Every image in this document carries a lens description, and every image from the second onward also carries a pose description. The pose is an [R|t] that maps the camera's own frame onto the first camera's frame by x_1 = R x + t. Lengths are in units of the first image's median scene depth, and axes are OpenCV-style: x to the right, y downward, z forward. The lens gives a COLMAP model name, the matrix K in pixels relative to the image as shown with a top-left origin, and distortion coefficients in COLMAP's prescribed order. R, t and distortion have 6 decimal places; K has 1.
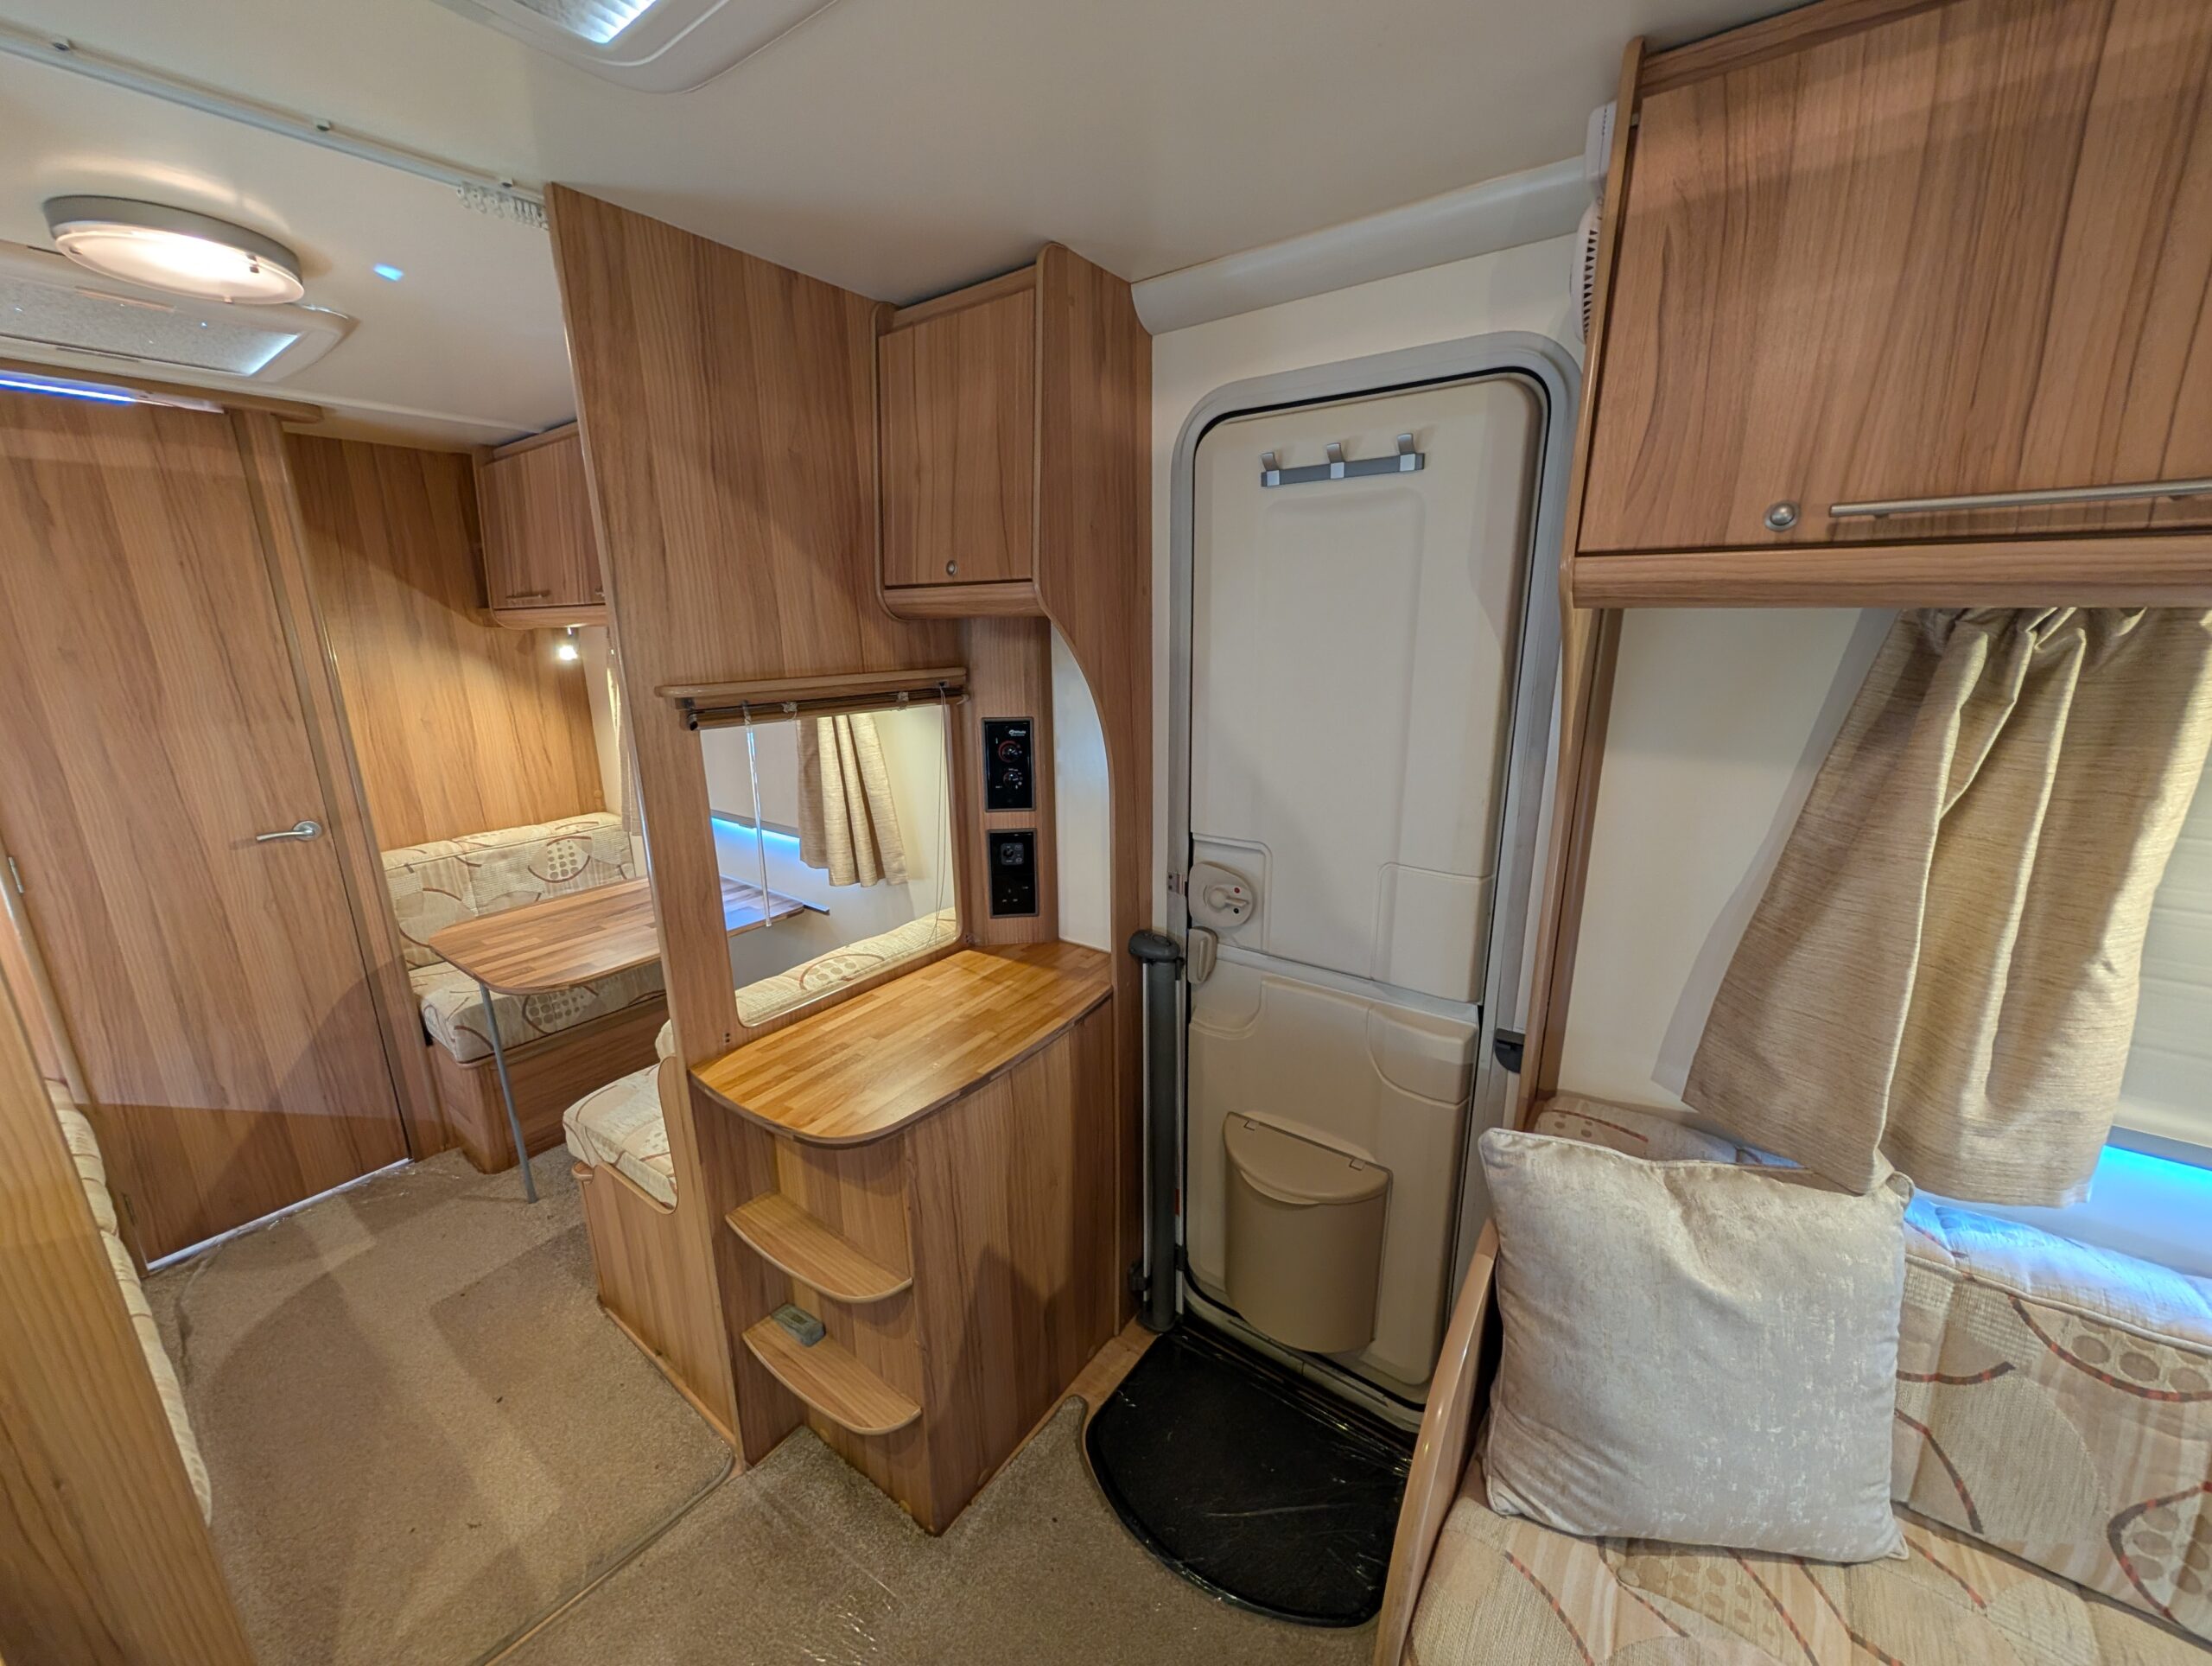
lens RADIAL K [[832.2, 0, 1106.0], [0, 832.2, 833.0], [0, 0, 1]] dist [-0.002676, 0.001023]
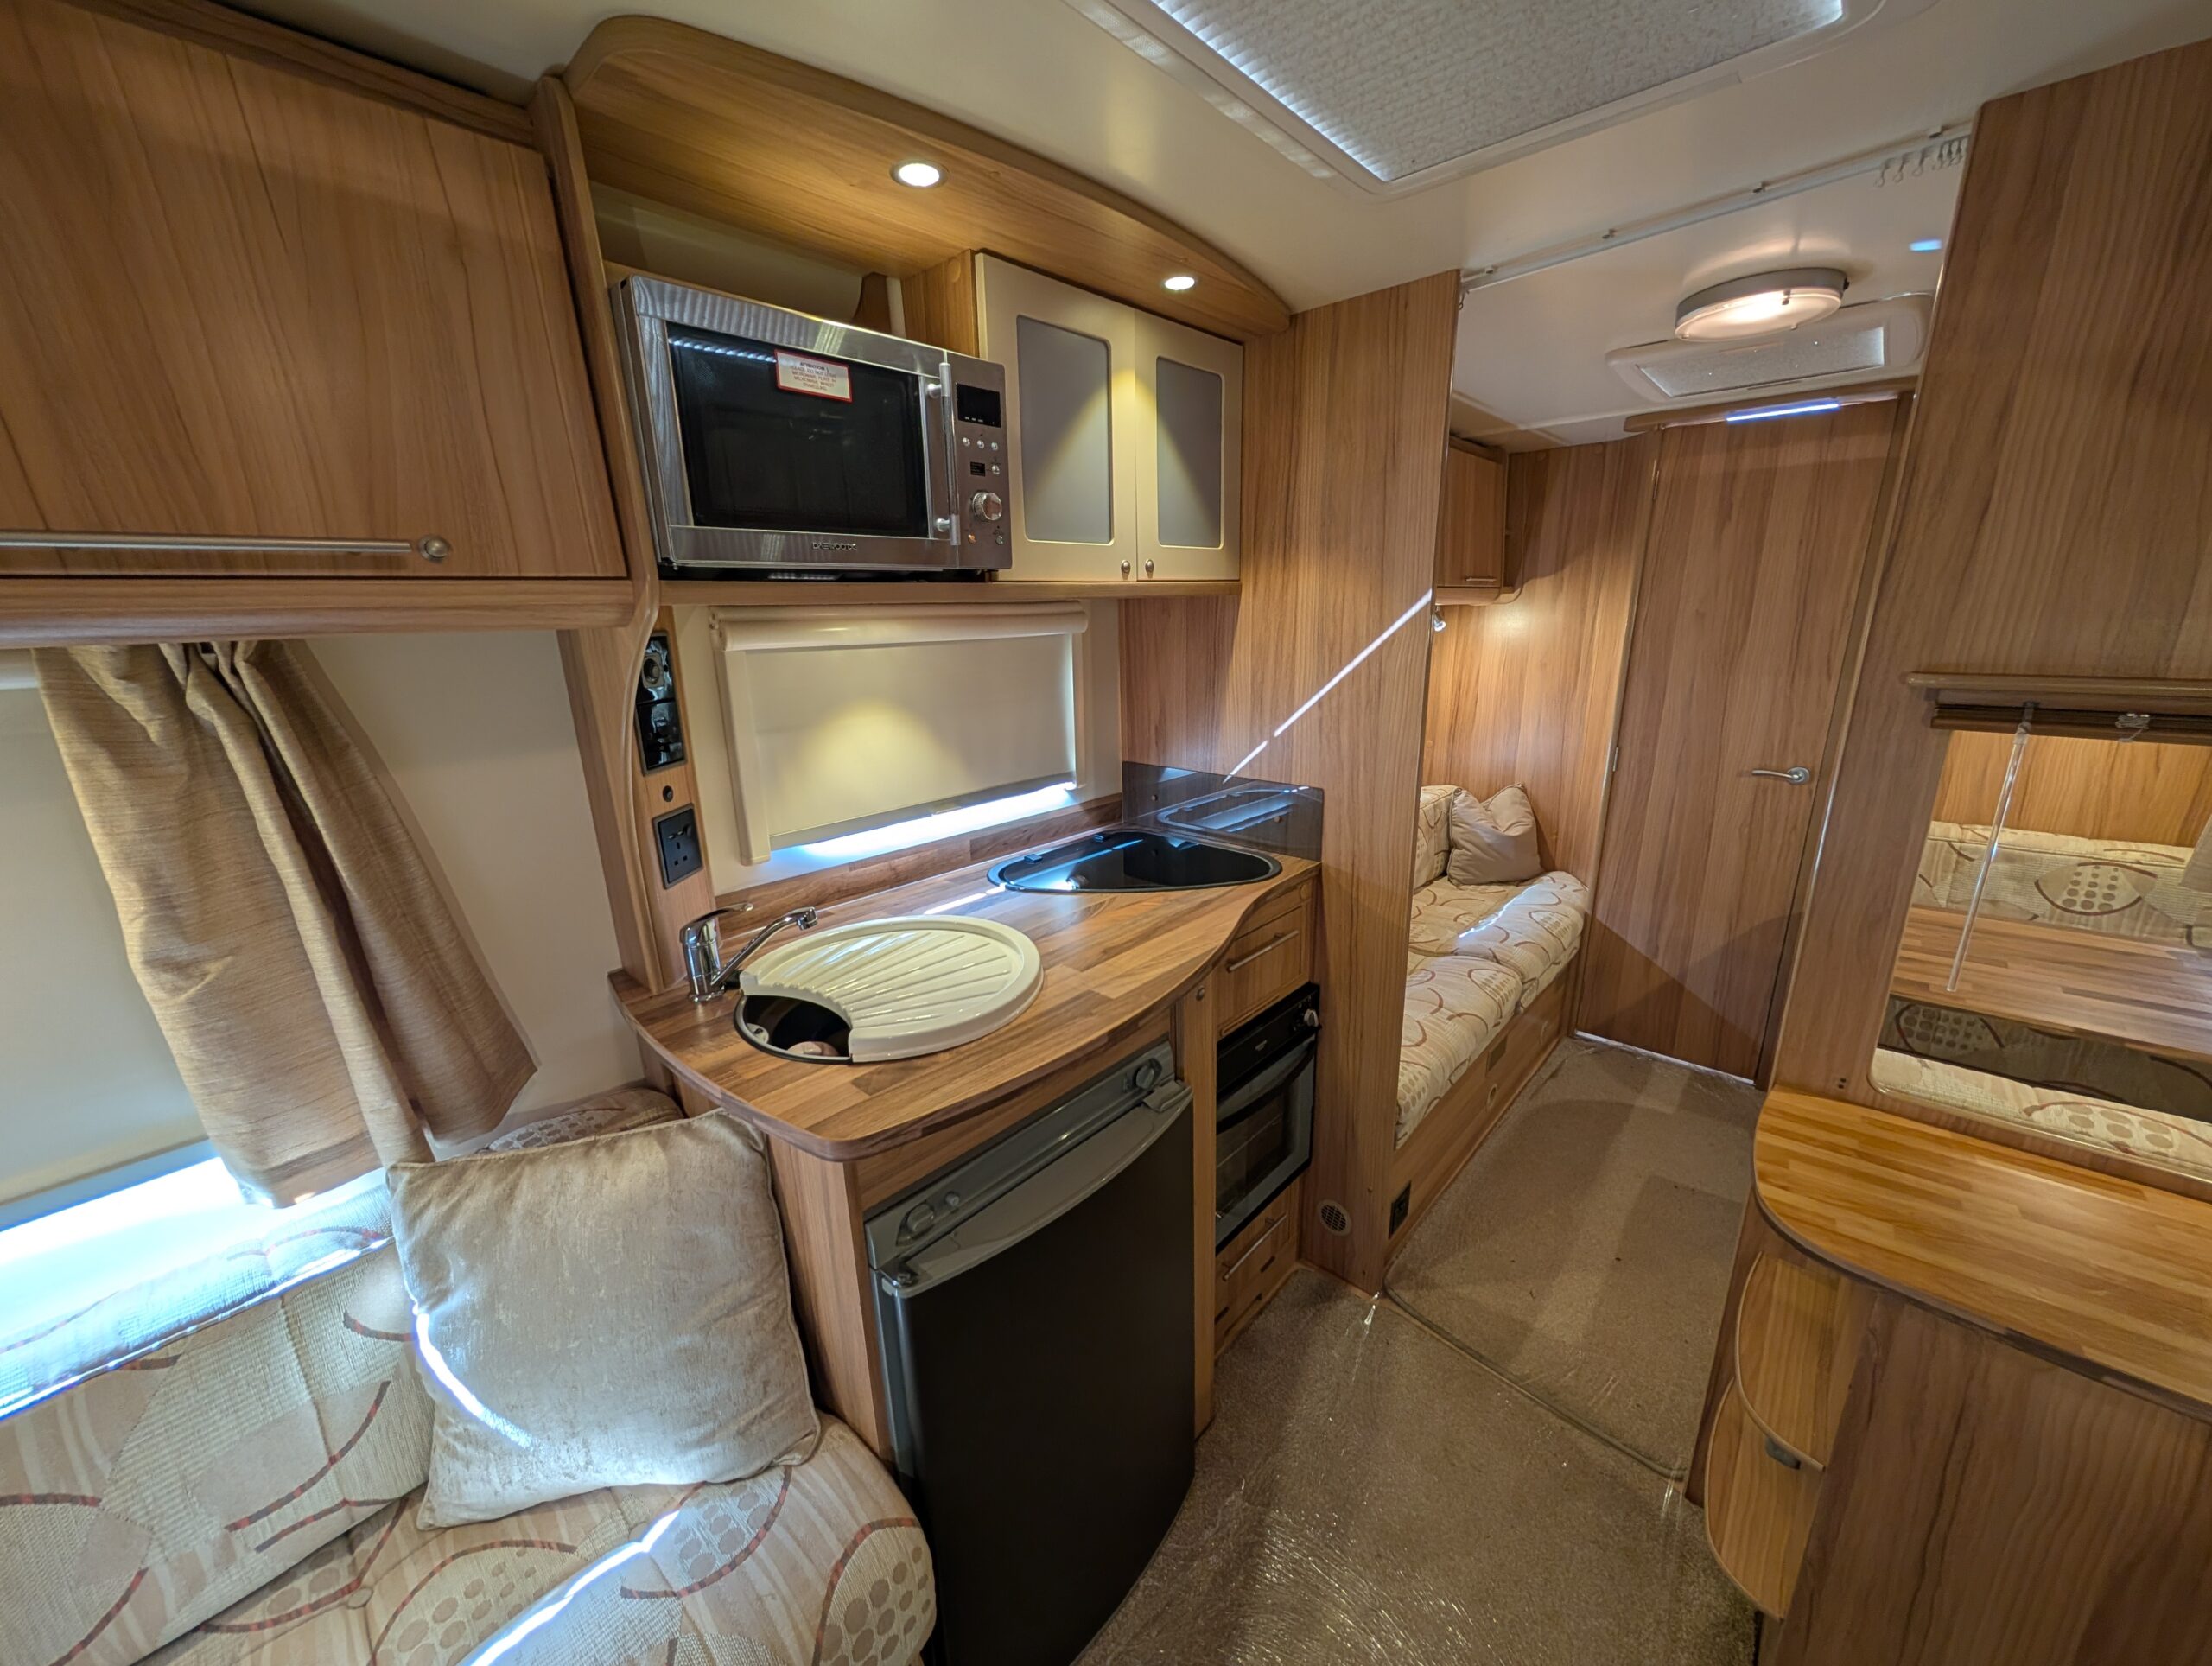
lens RADIAL K [[832.2, 0, 1106.0], [0, 832.2, 833.0], [0, 0, 1]] dist [-0.002676, 0.001023]
pose [[-0.105370, 0.272377, -0.956404, 0.242890], [-0.223872, 0.930572, 0.289685, -0.047370], [0.968906, 0.244636, -0.037076, 0.148623]]
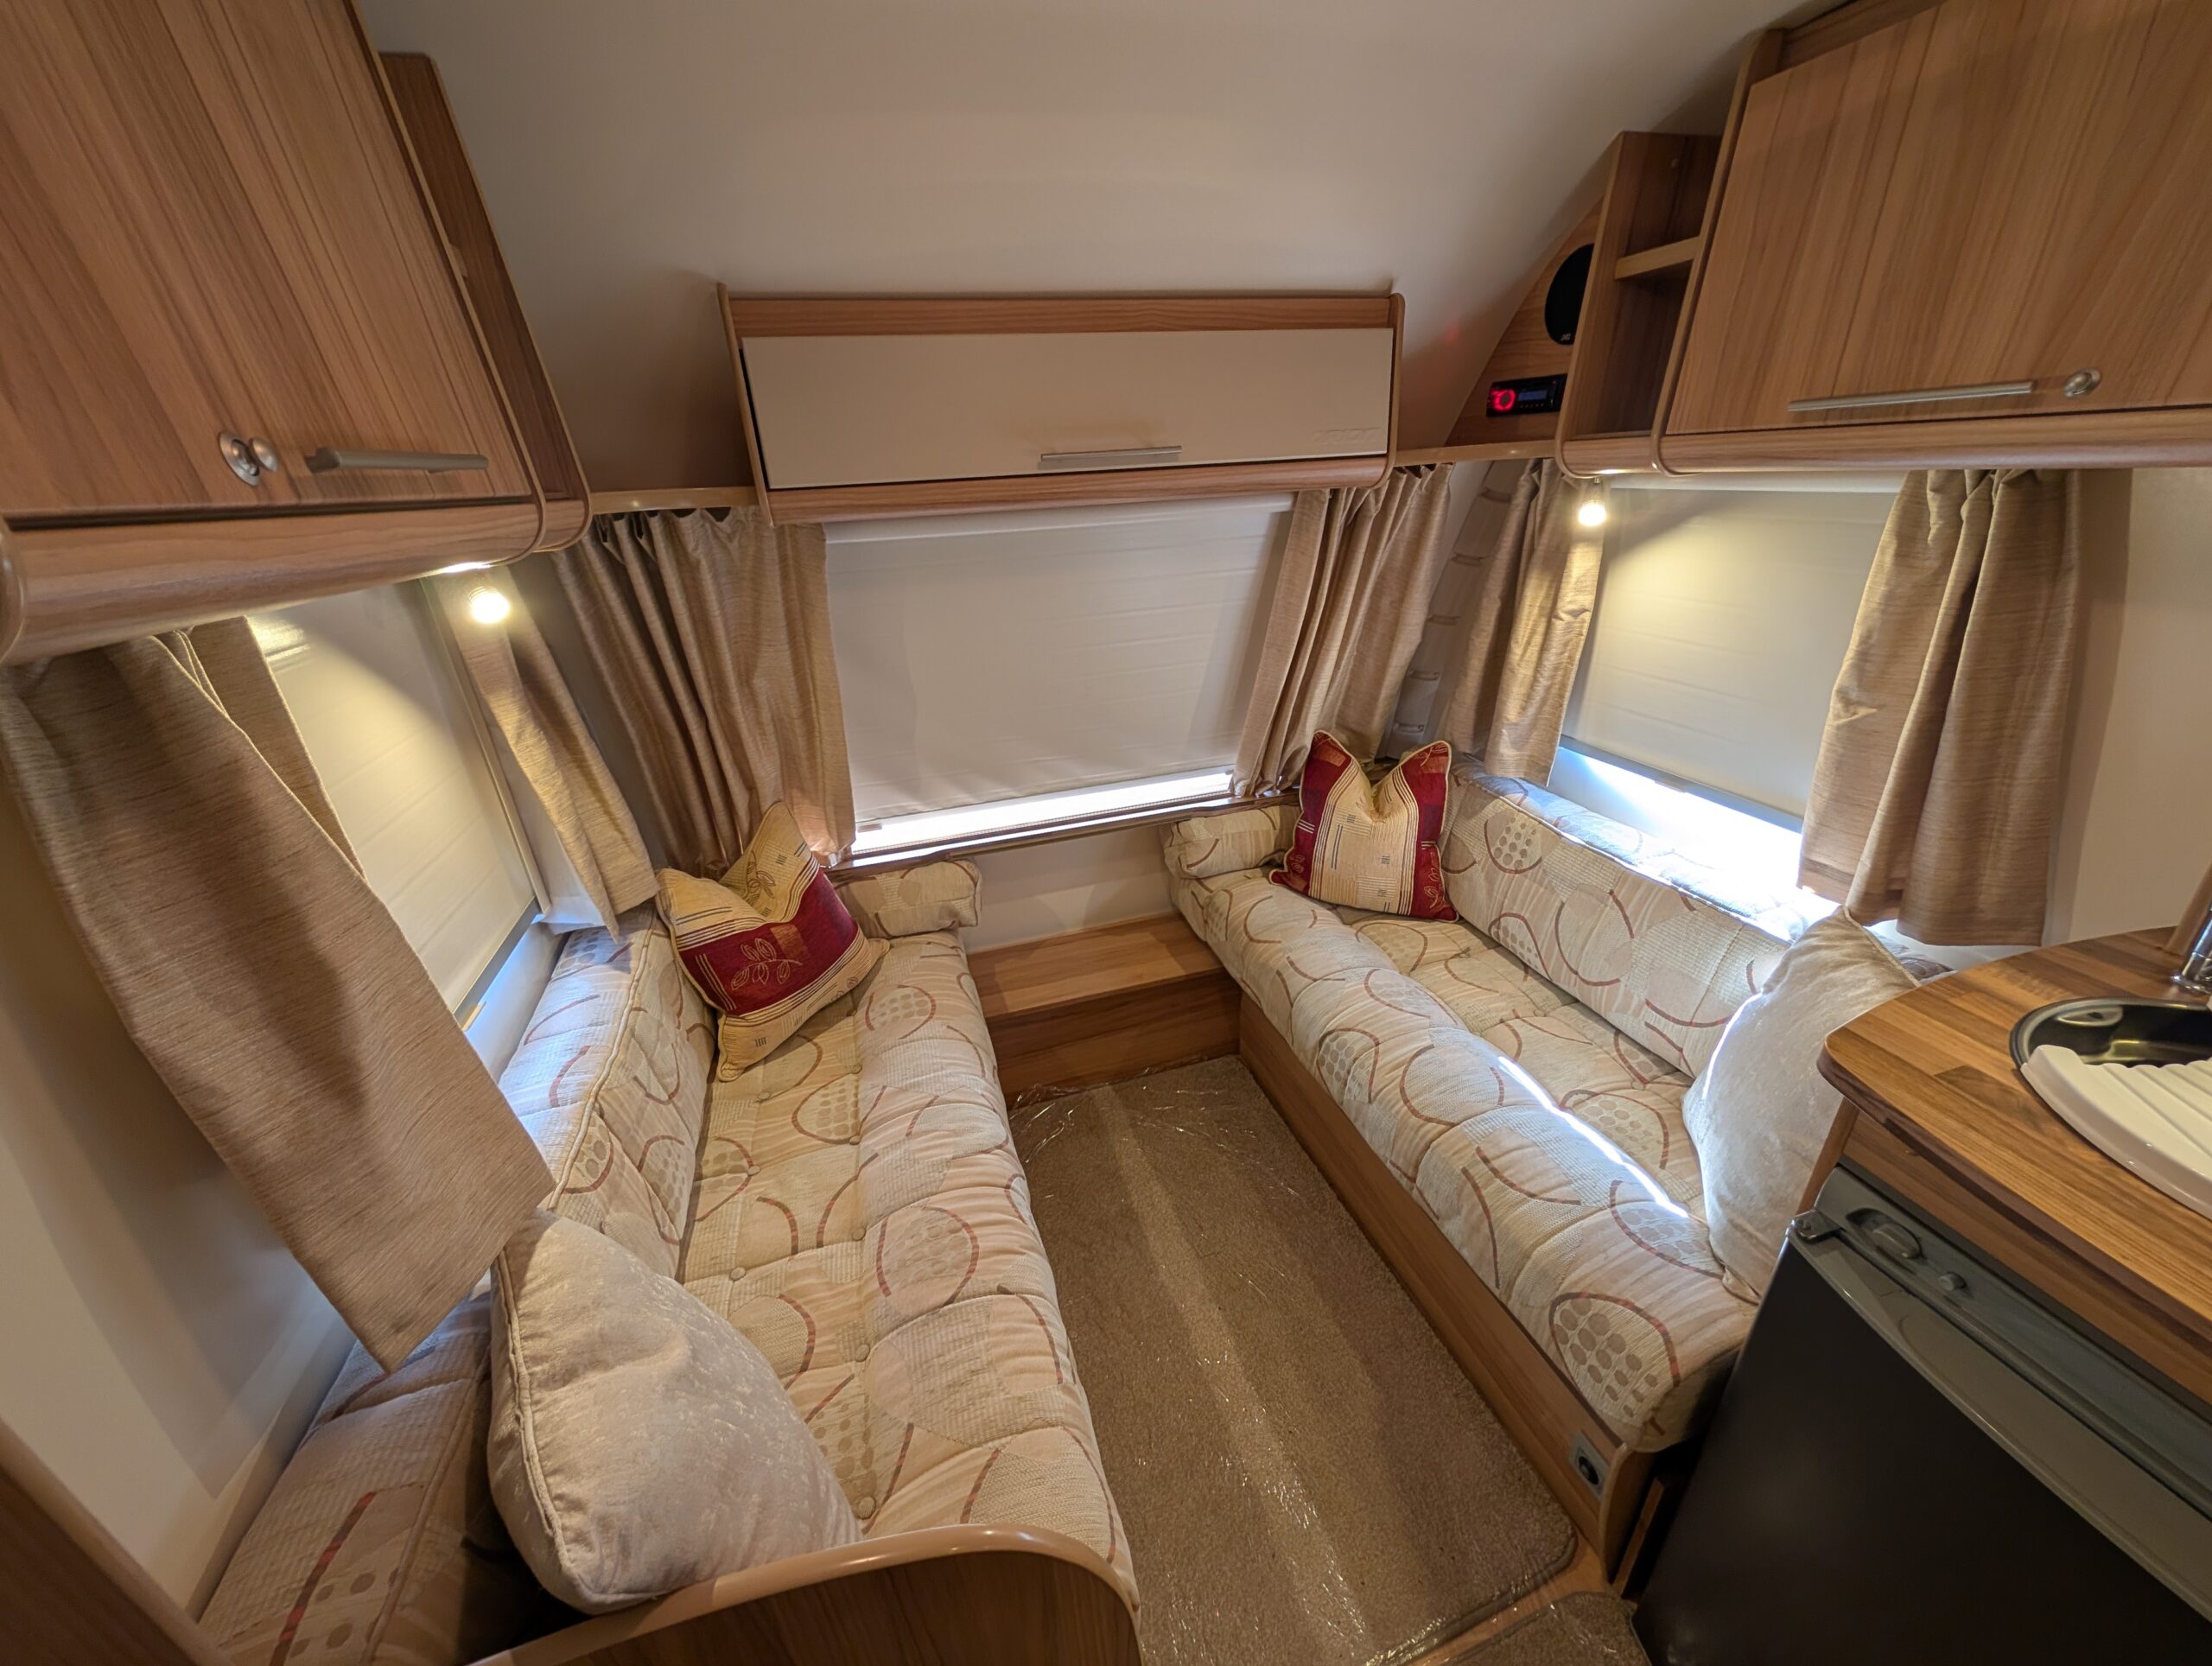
lens RADIAL K [[832.2, 0, 1106.0], [0, 832.2, 833.0], [0, 0, 1]] dist [-0.002676, 0.001023]
pose [[-0.799996, -0.198618, 0.566177, -0.016764], [0.204496, 0.796867, 0.568493, -0.134683], [-0.564081, 0.570573, -0.596874, 0.411377]]
